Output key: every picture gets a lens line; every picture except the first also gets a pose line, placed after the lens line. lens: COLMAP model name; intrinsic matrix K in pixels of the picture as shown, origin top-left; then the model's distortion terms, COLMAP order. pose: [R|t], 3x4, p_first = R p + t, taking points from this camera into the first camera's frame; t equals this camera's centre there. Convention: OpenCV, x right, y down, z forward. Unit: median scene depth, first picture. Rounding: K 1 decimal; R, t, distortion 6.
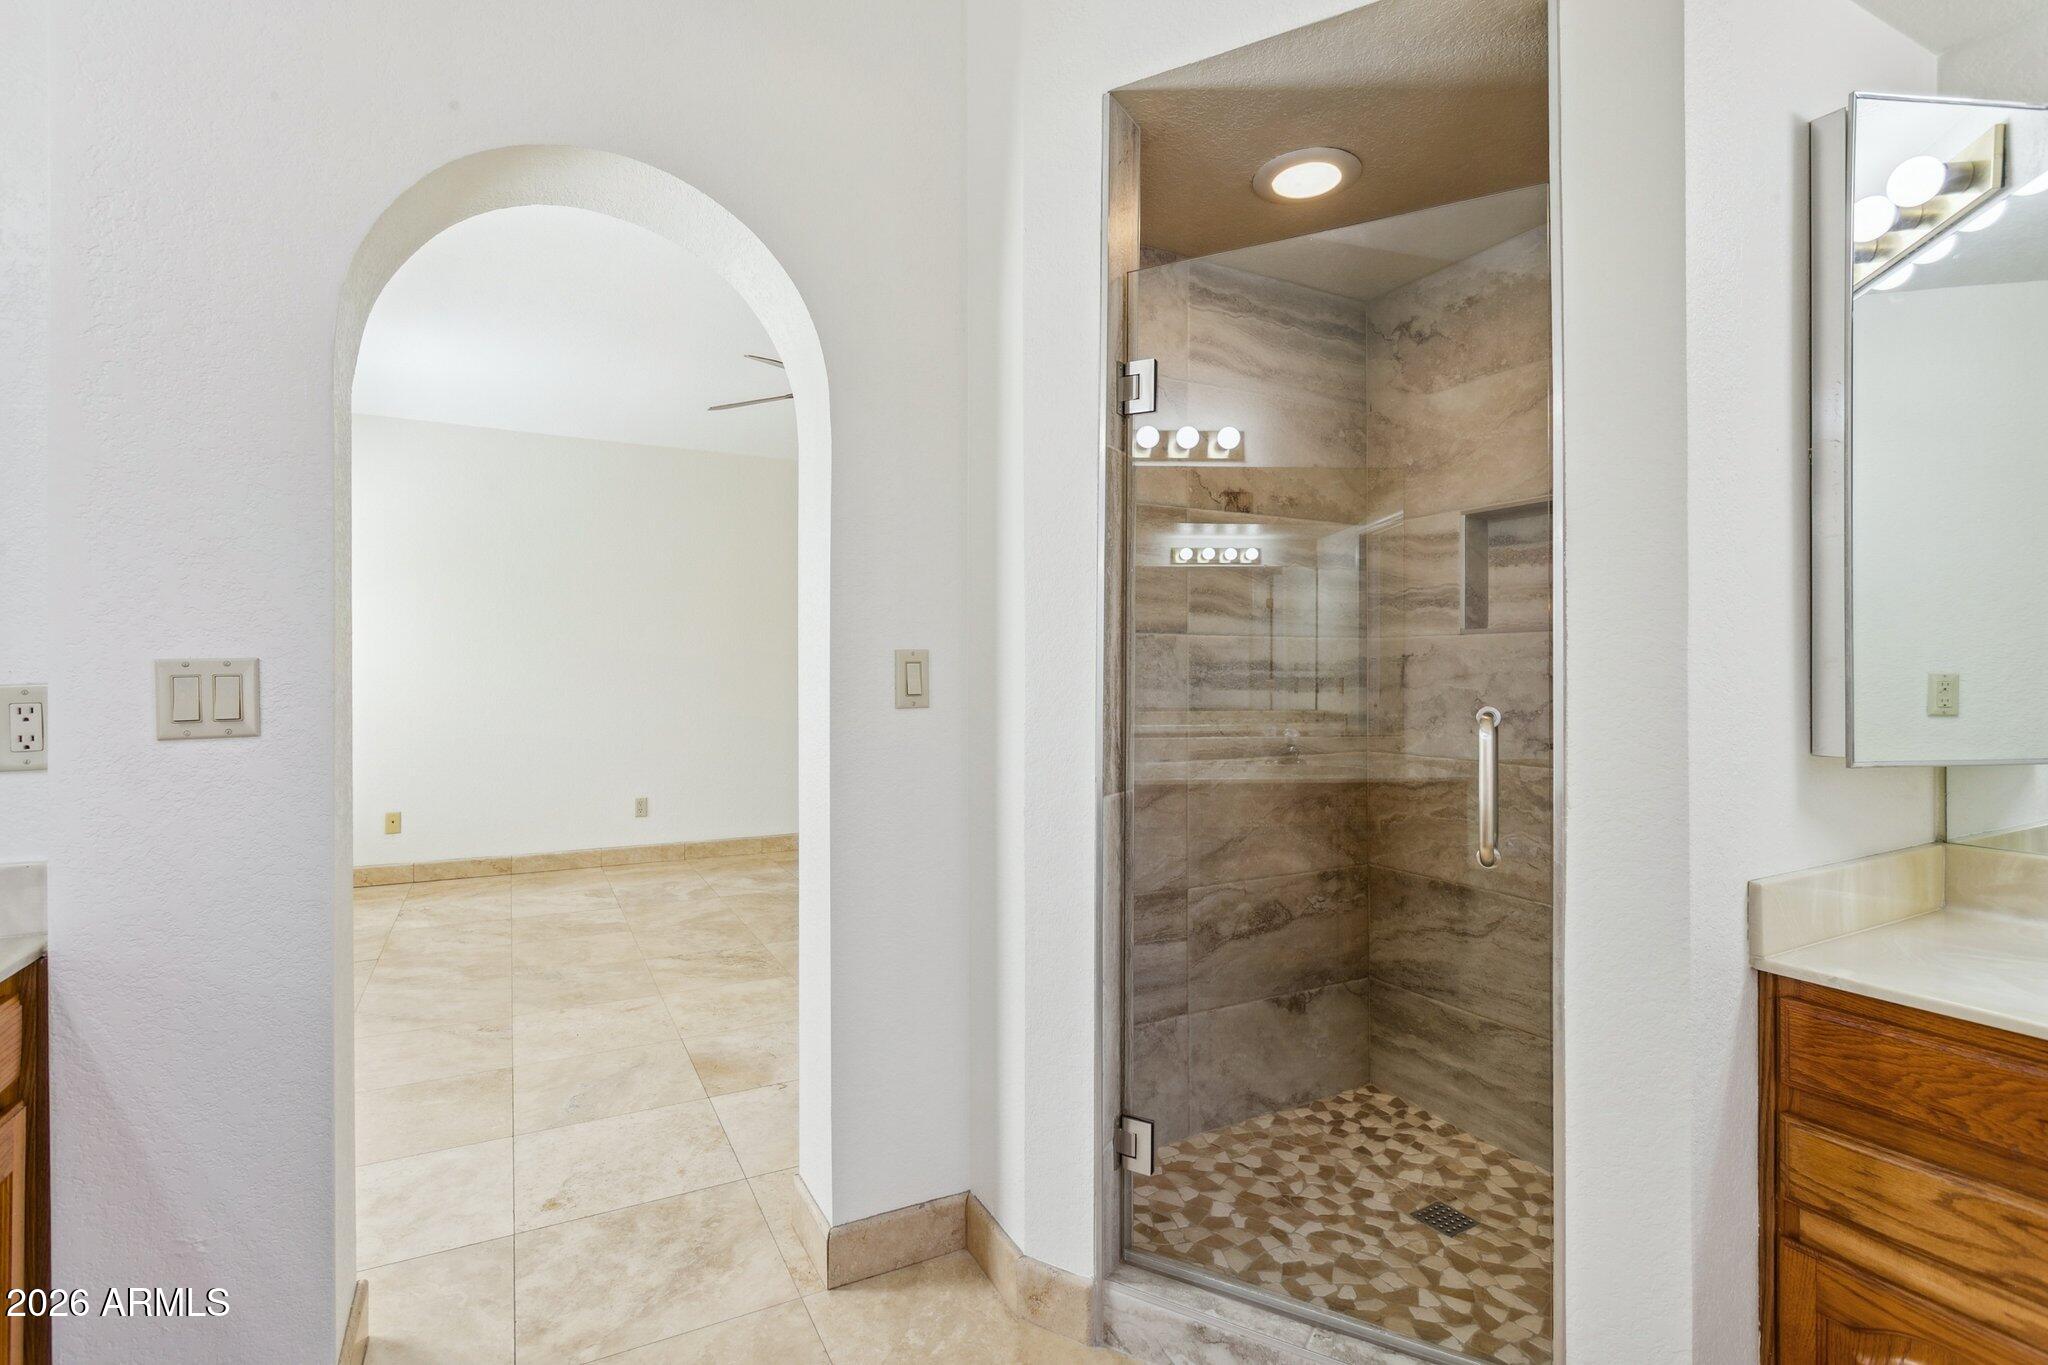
lens RADIAL K [[968.5, 0, 1025.0], [0, 968.5, 676.7], [0, 0, 1]] dist [-0.011055, 0.001214]
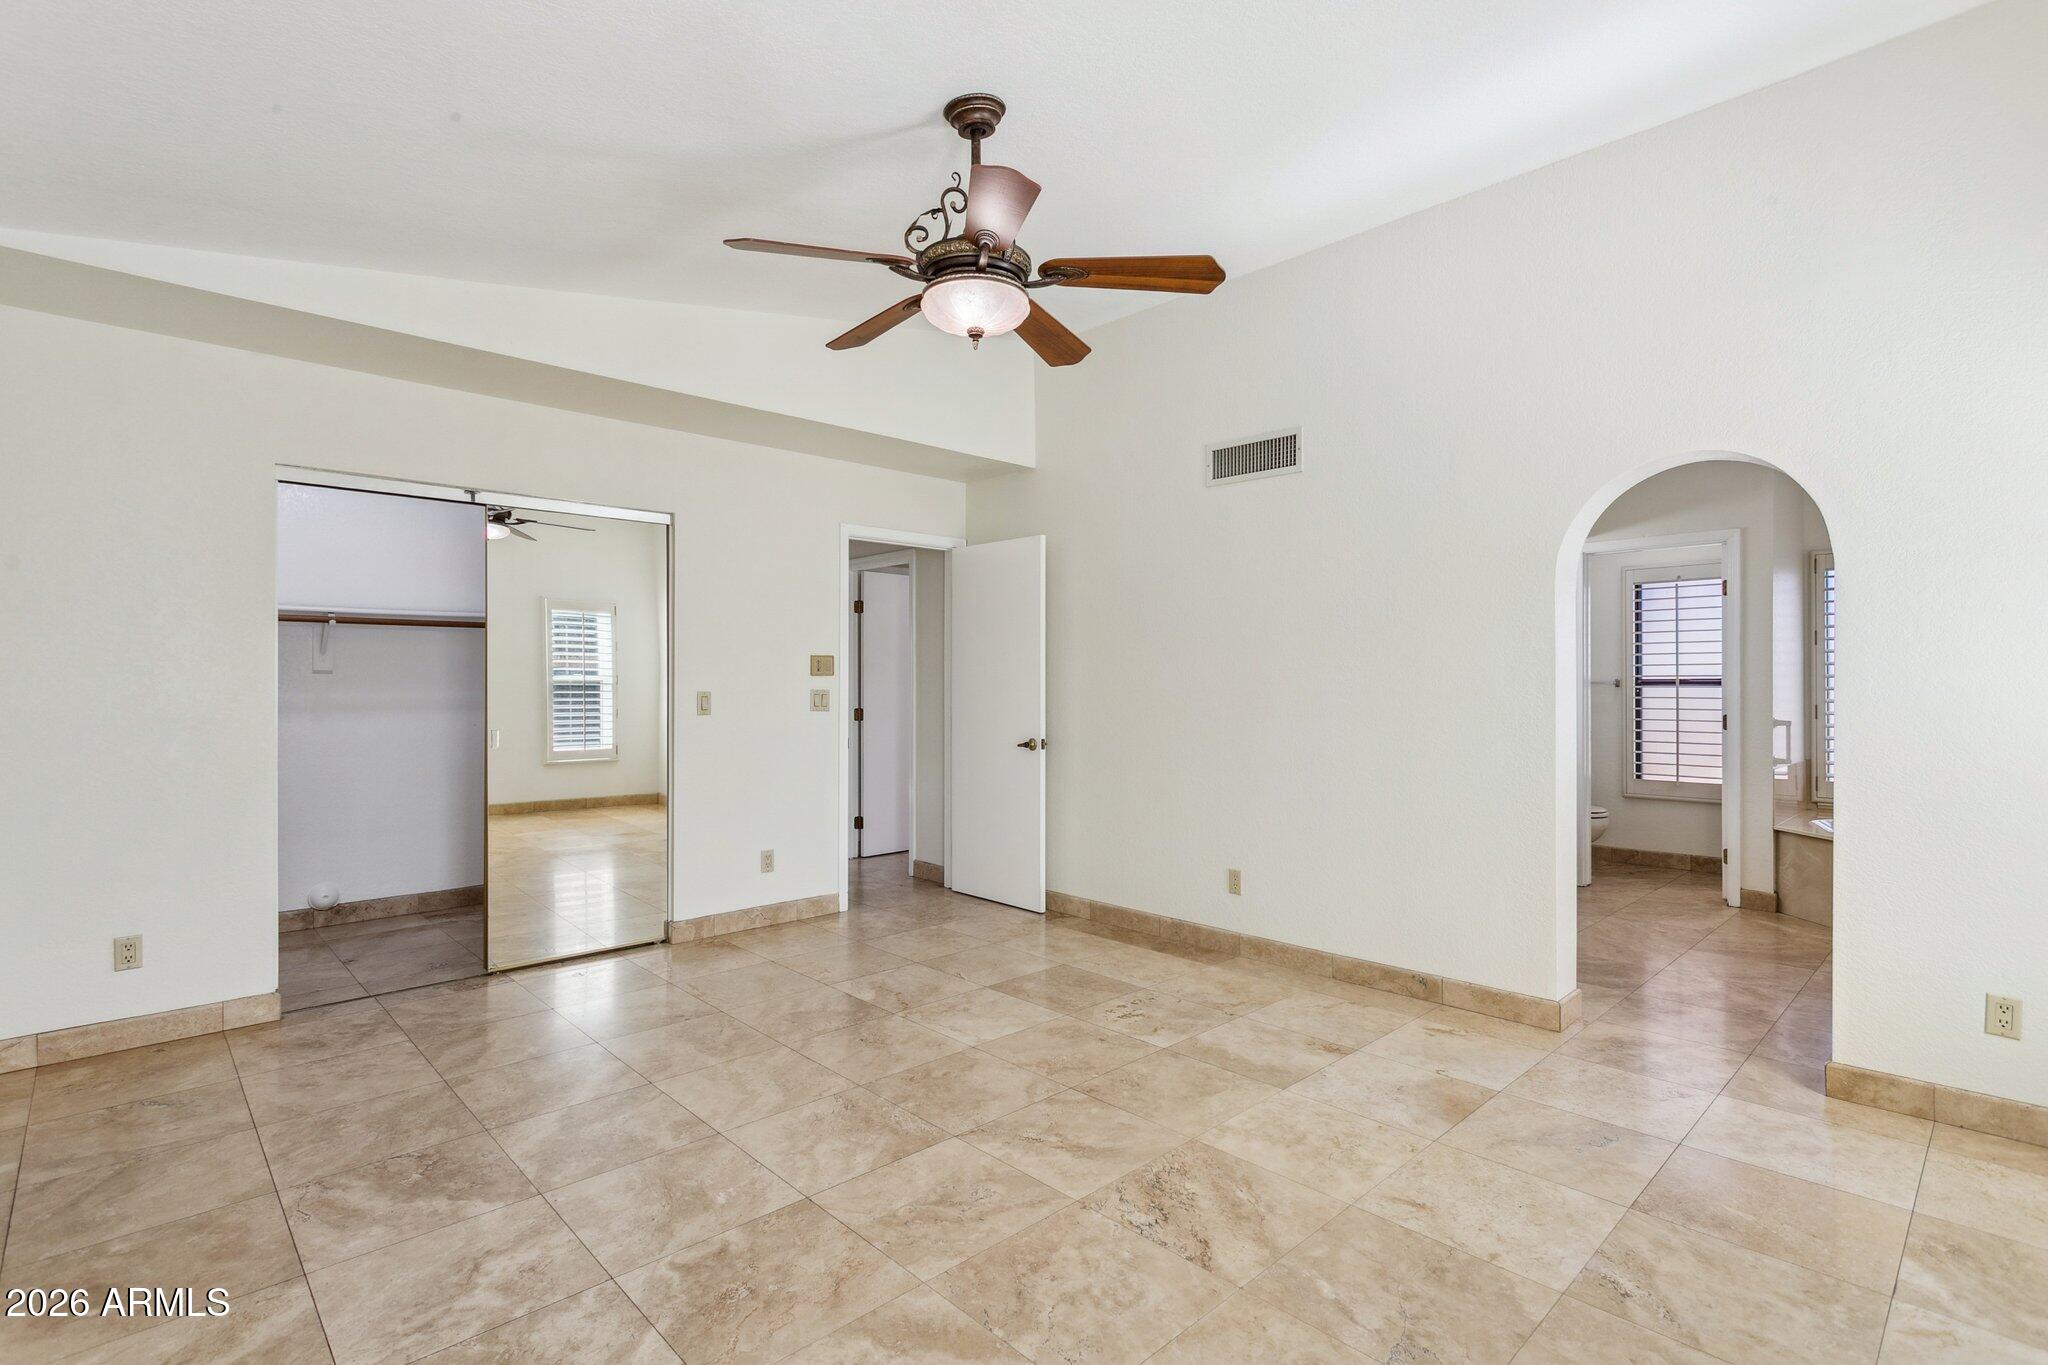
lens RADIAL K [[968.5, 0, 1026.7], [0, 968.5, 678.9], [0, 0, 1]] dist [-0.011055, 0.001214]
pose [[-0.268827, -0.004872, 0.963176, -1.021122], [0.003821, 0.999974, 0.006124, -0.044464], [-0.963181, 0.005327, -0.268801, 1.482673]]
